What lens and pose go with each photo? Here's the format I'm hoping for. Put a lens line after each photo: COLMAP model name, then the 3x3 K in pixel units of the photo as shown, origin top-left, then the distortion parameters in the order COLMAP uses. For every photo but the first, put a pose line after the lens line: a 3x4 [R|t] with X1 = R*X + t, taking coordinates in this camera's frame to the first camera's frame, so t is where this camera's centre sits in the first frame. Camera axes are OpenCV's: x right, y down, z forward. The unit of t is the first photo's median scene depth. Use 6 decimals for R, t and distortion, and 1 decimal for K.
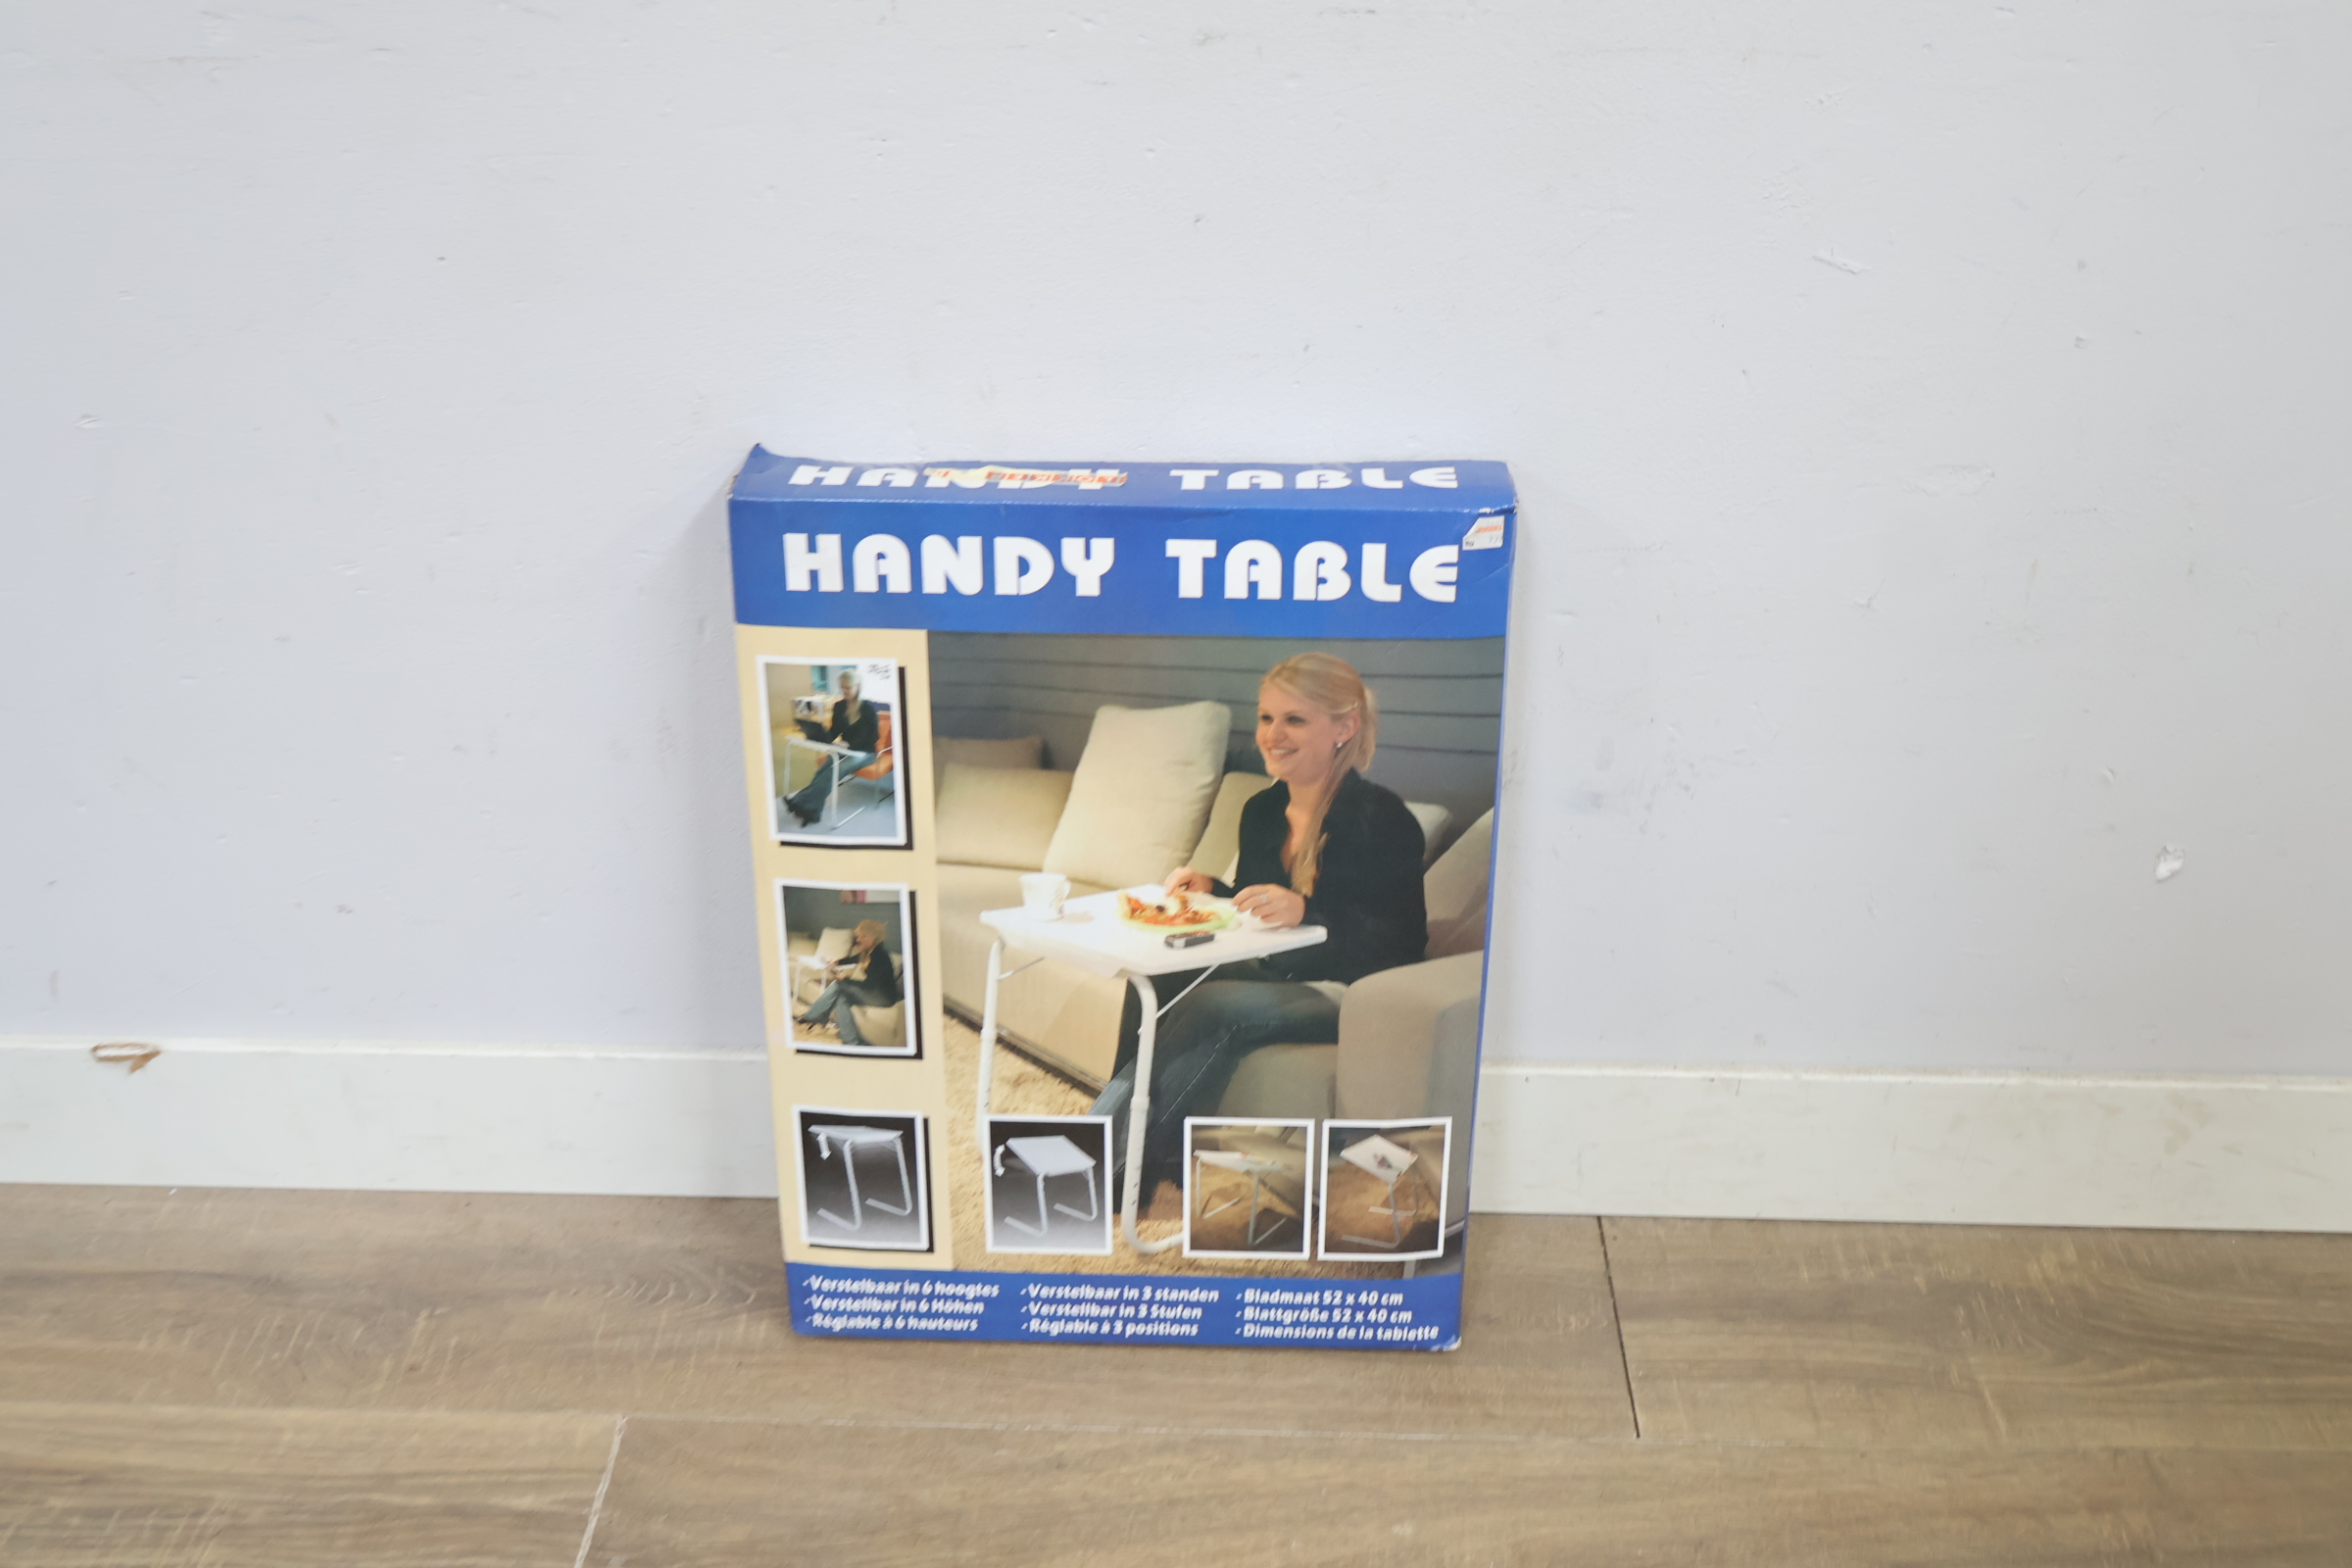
lens RADIAL K [[2309.1, 0, 1184.0], [0, 2309.1, 785.1], [0, 0, 1]] dist [-0.007391, 0.000000]
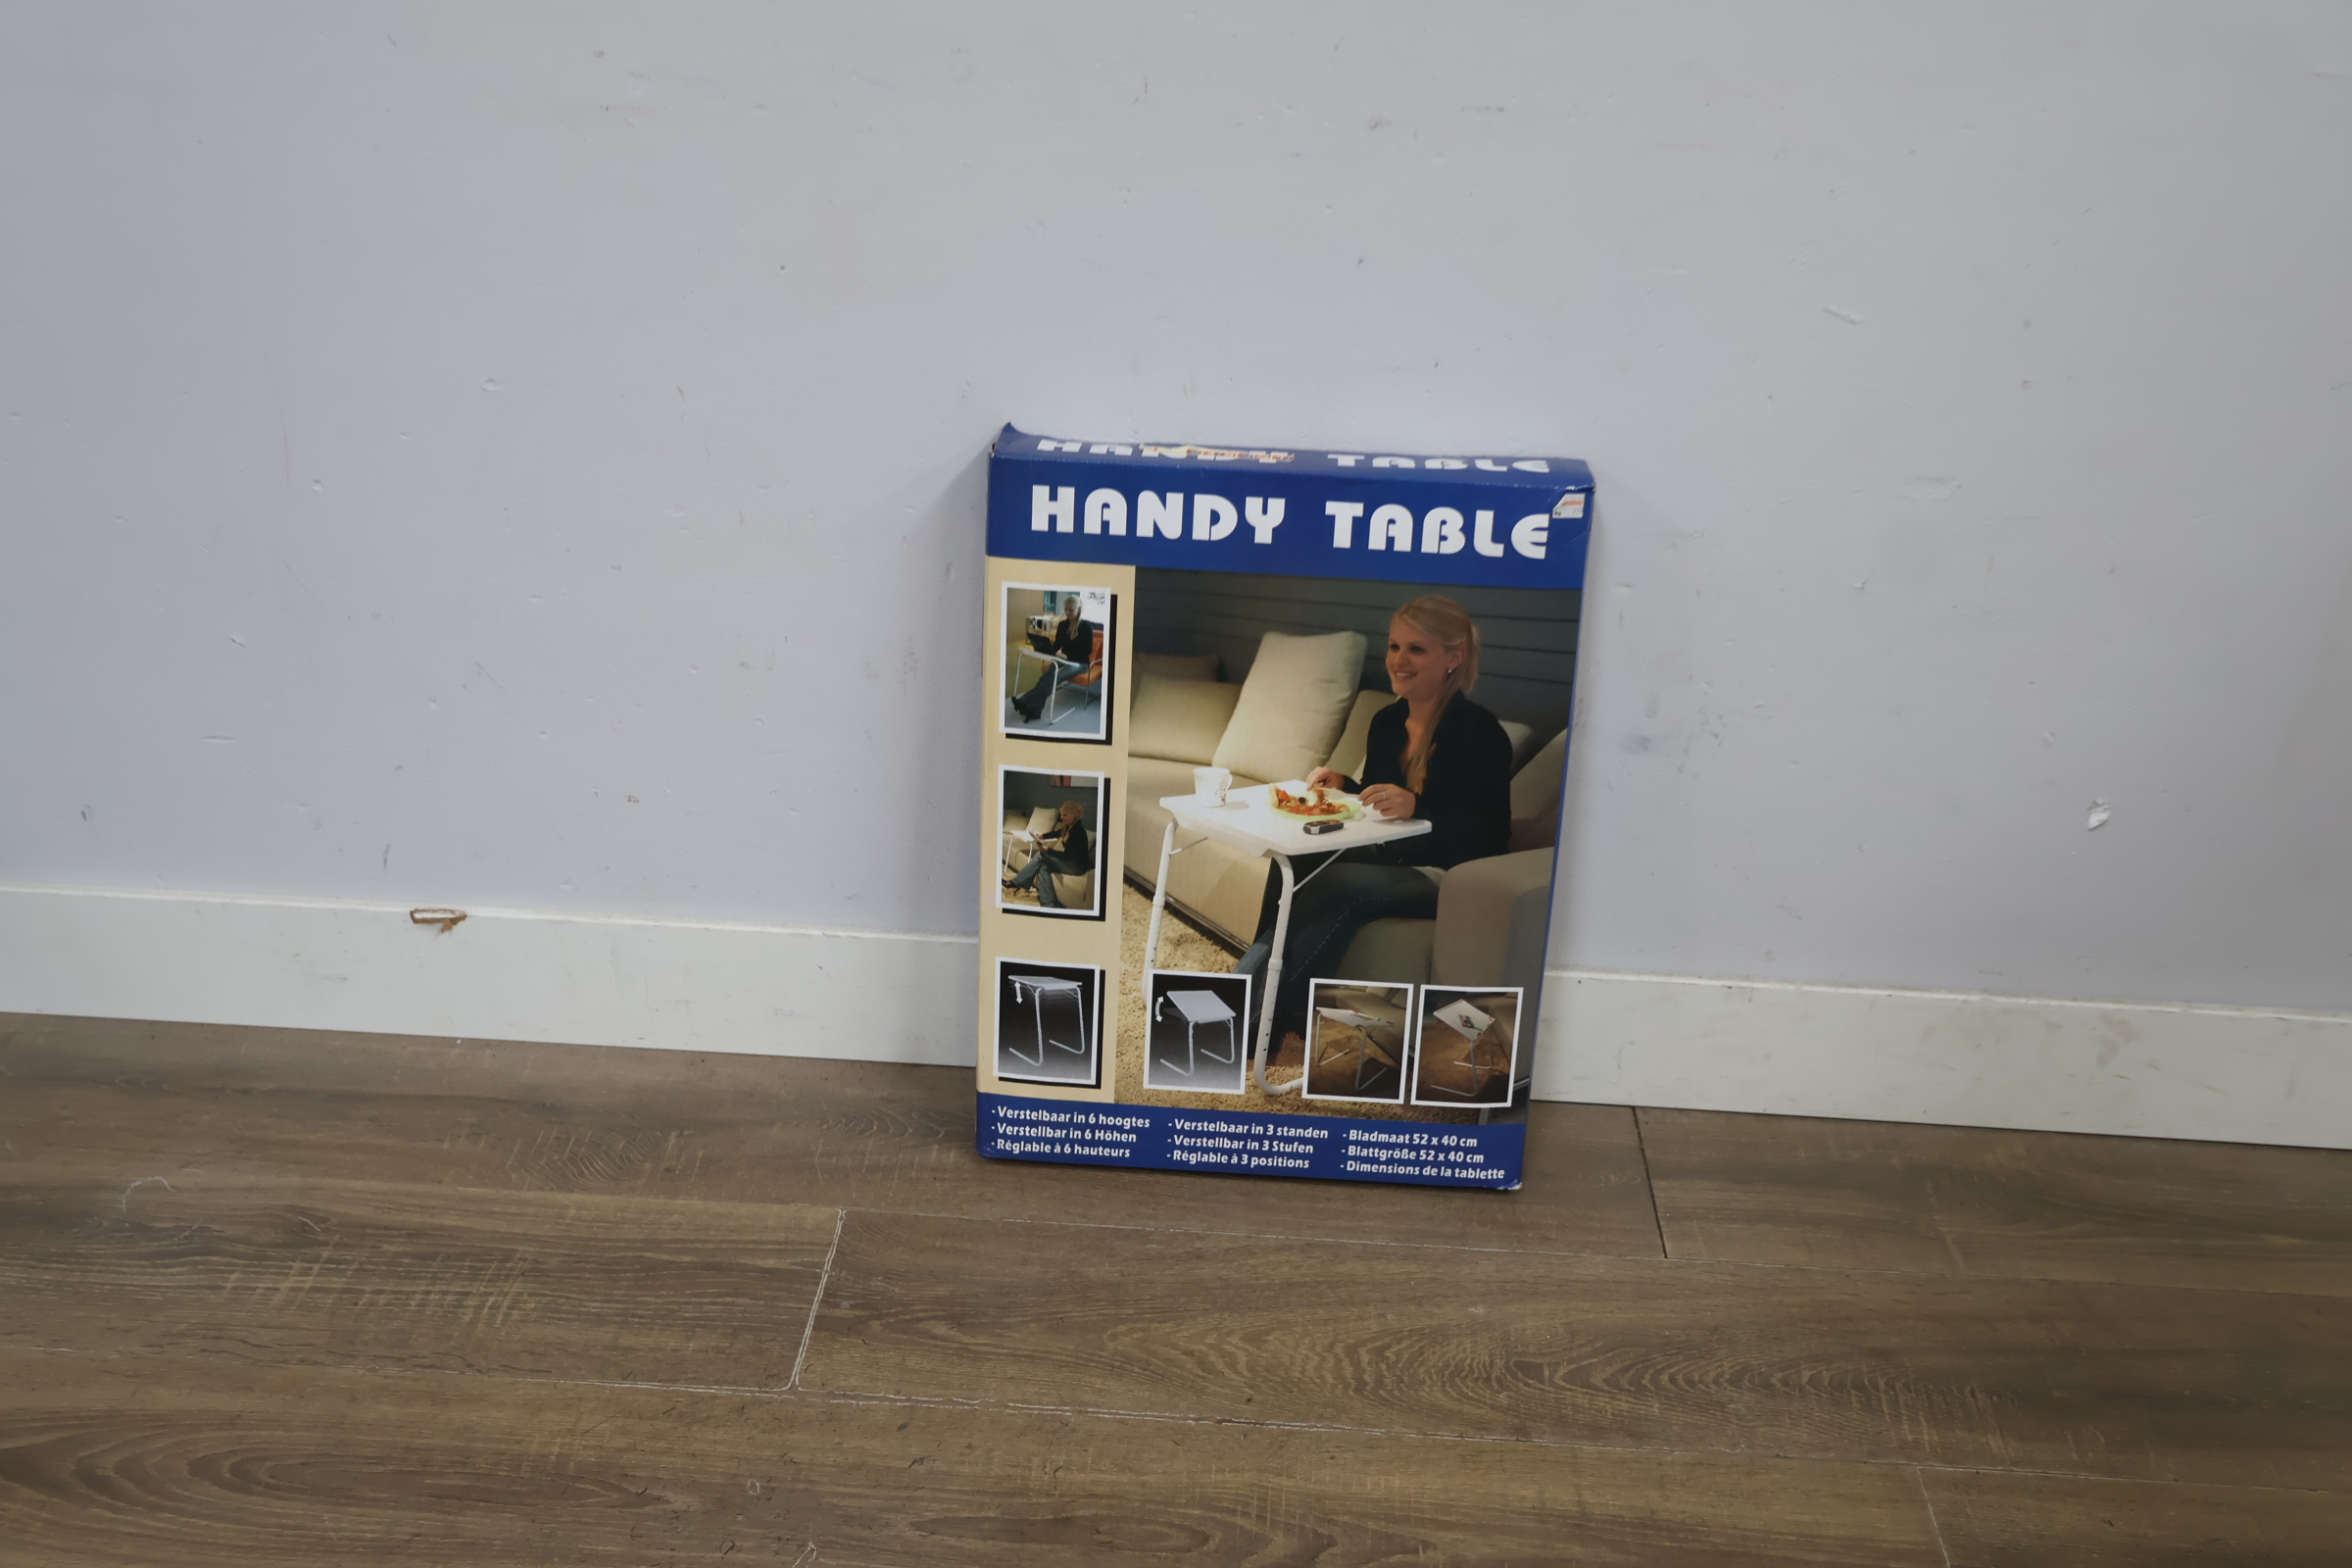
lens RADIAL K [[2309.1, 0, 1190.3], [0, 2309.1, 789.9], [0, 0, 1]] dist [-0.007391, 0.000000]
pose [[0.999125, 0.041749, 0.002463, -0.072730], [-0.041367, 0.995220, -0.088469, 0.157575], [-0.006144, 0.088290, 0.996076, -0.257380]]
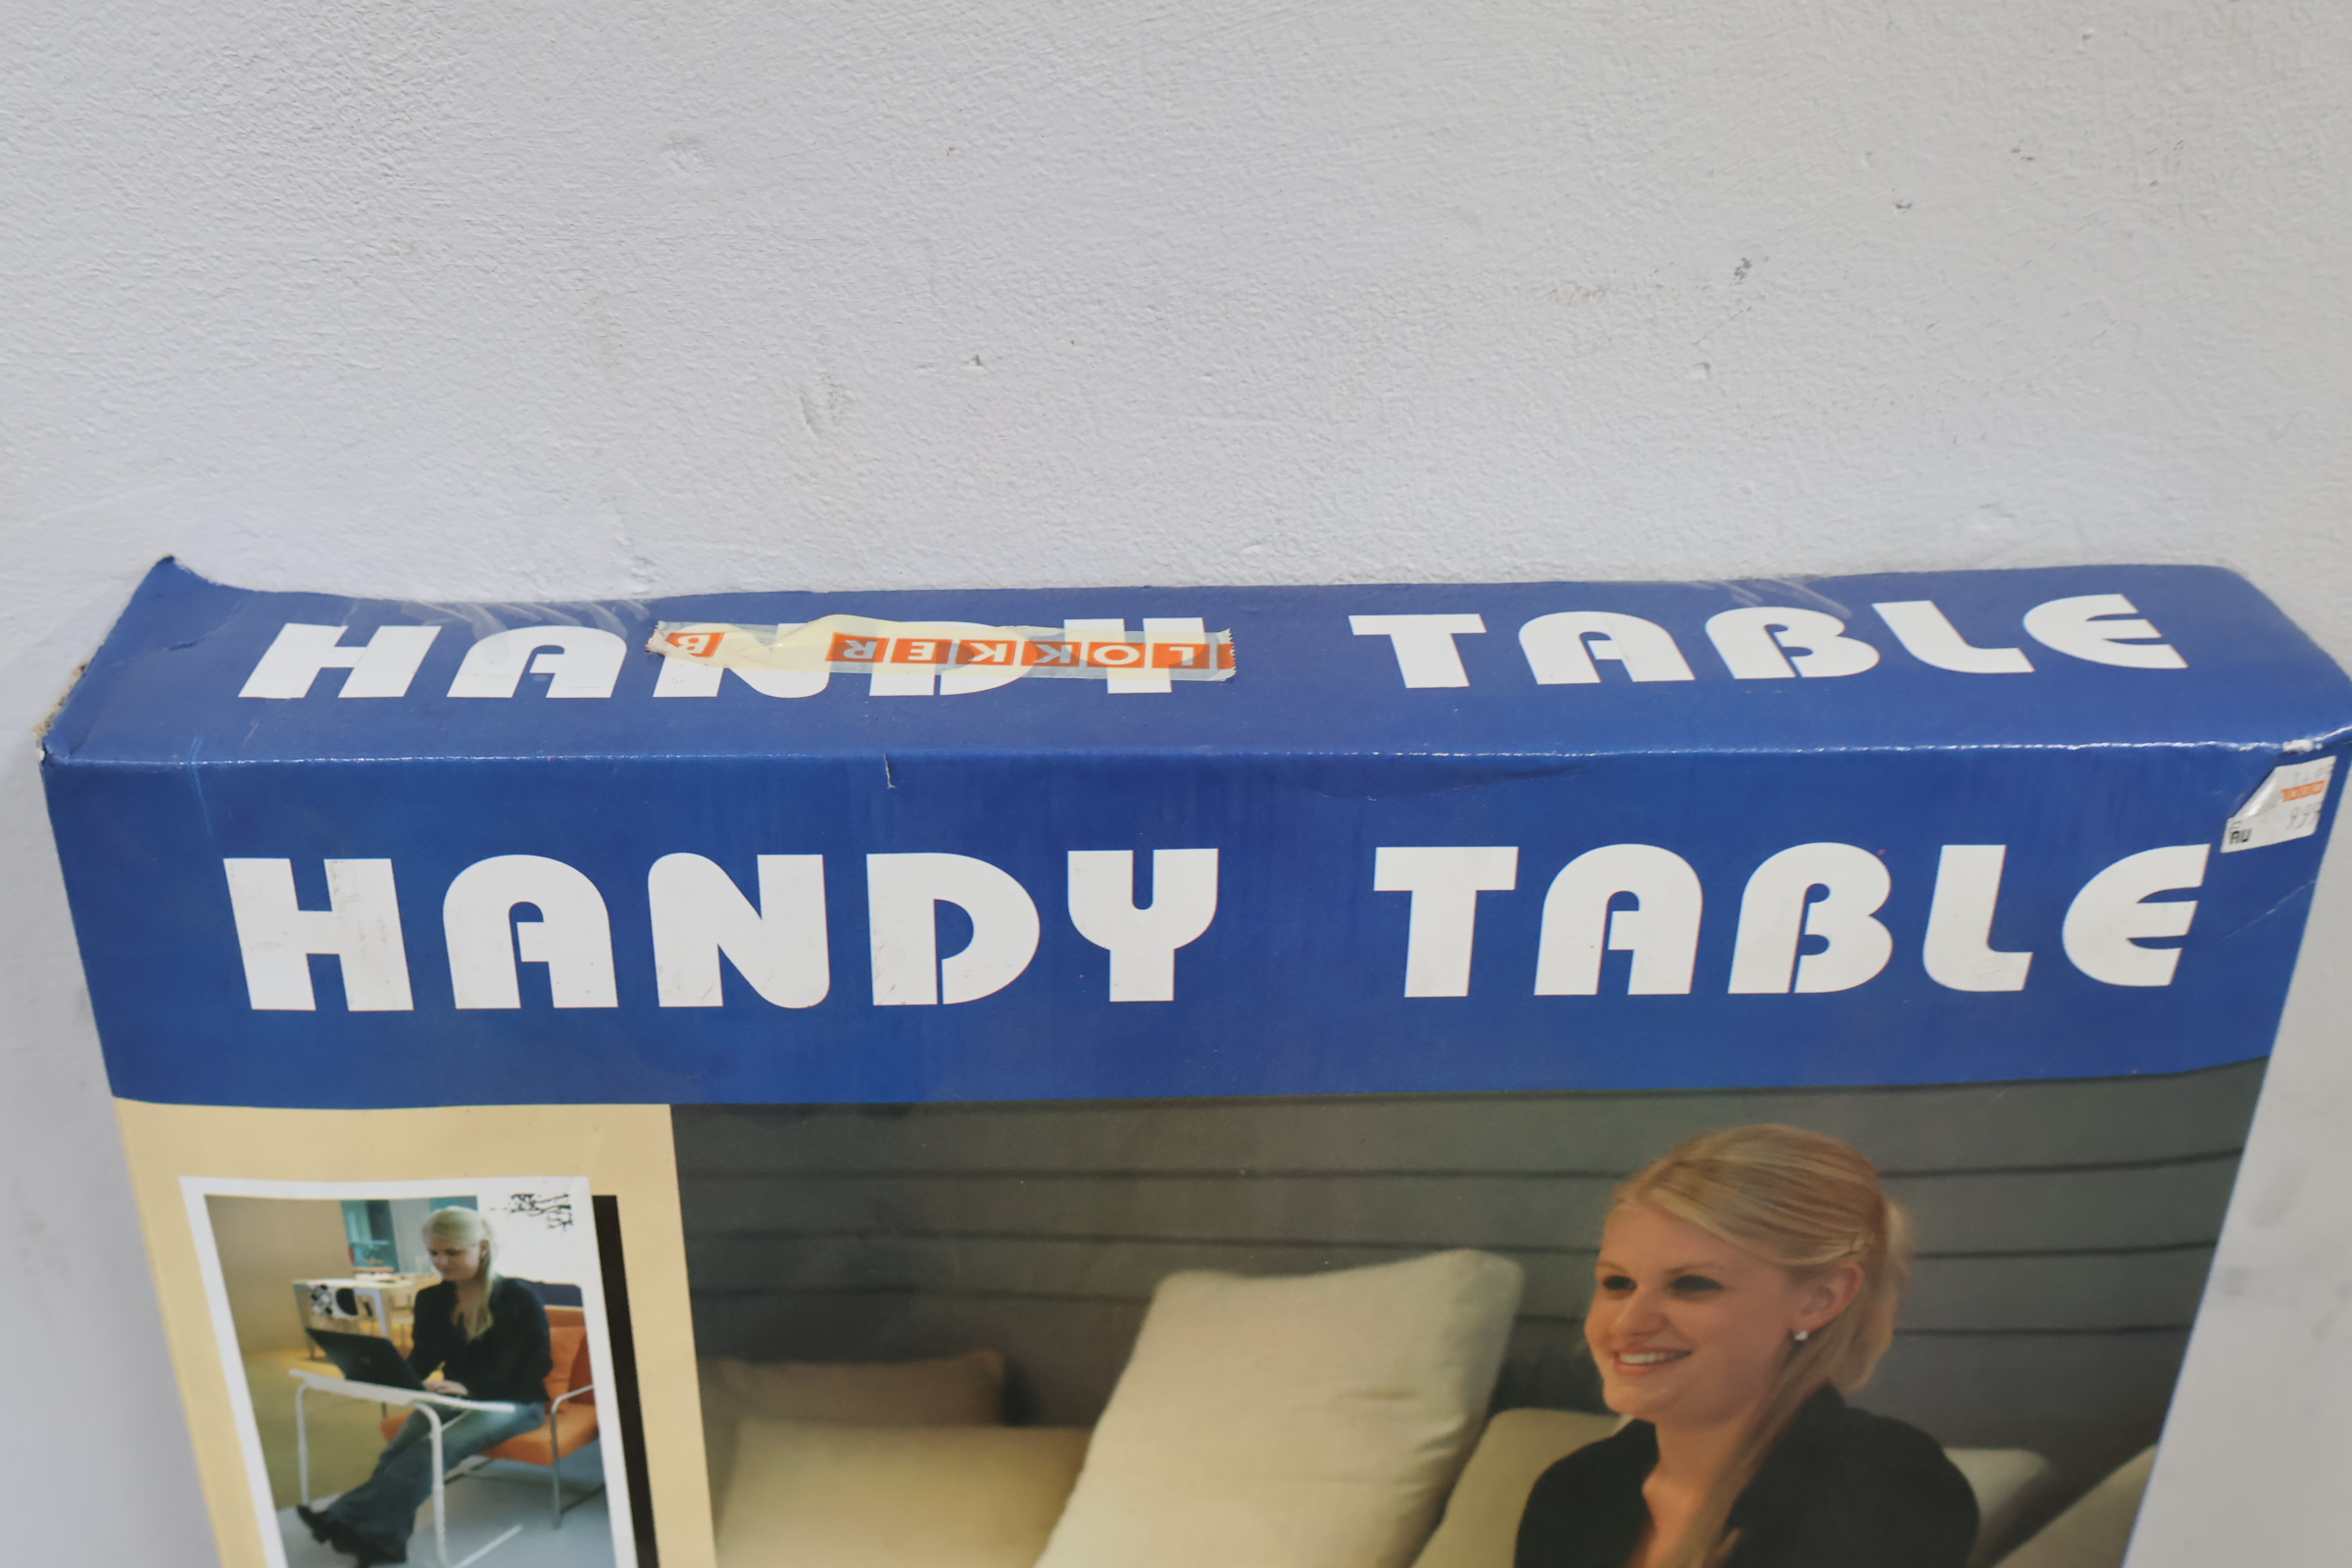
lens RADIAL K [[2309.1, 0, 1161.9], [0, 2309.1, 790.6], [0, 0, 1]] dist [-0.007391, 0.000000]
pose [[0.996450, -0.028842, 0.079098, -0.059130], [0.023776, 0.997650, 0.064256, -0.123747], [-0.080766, -0.062147, 0.994794, 0.600044]]
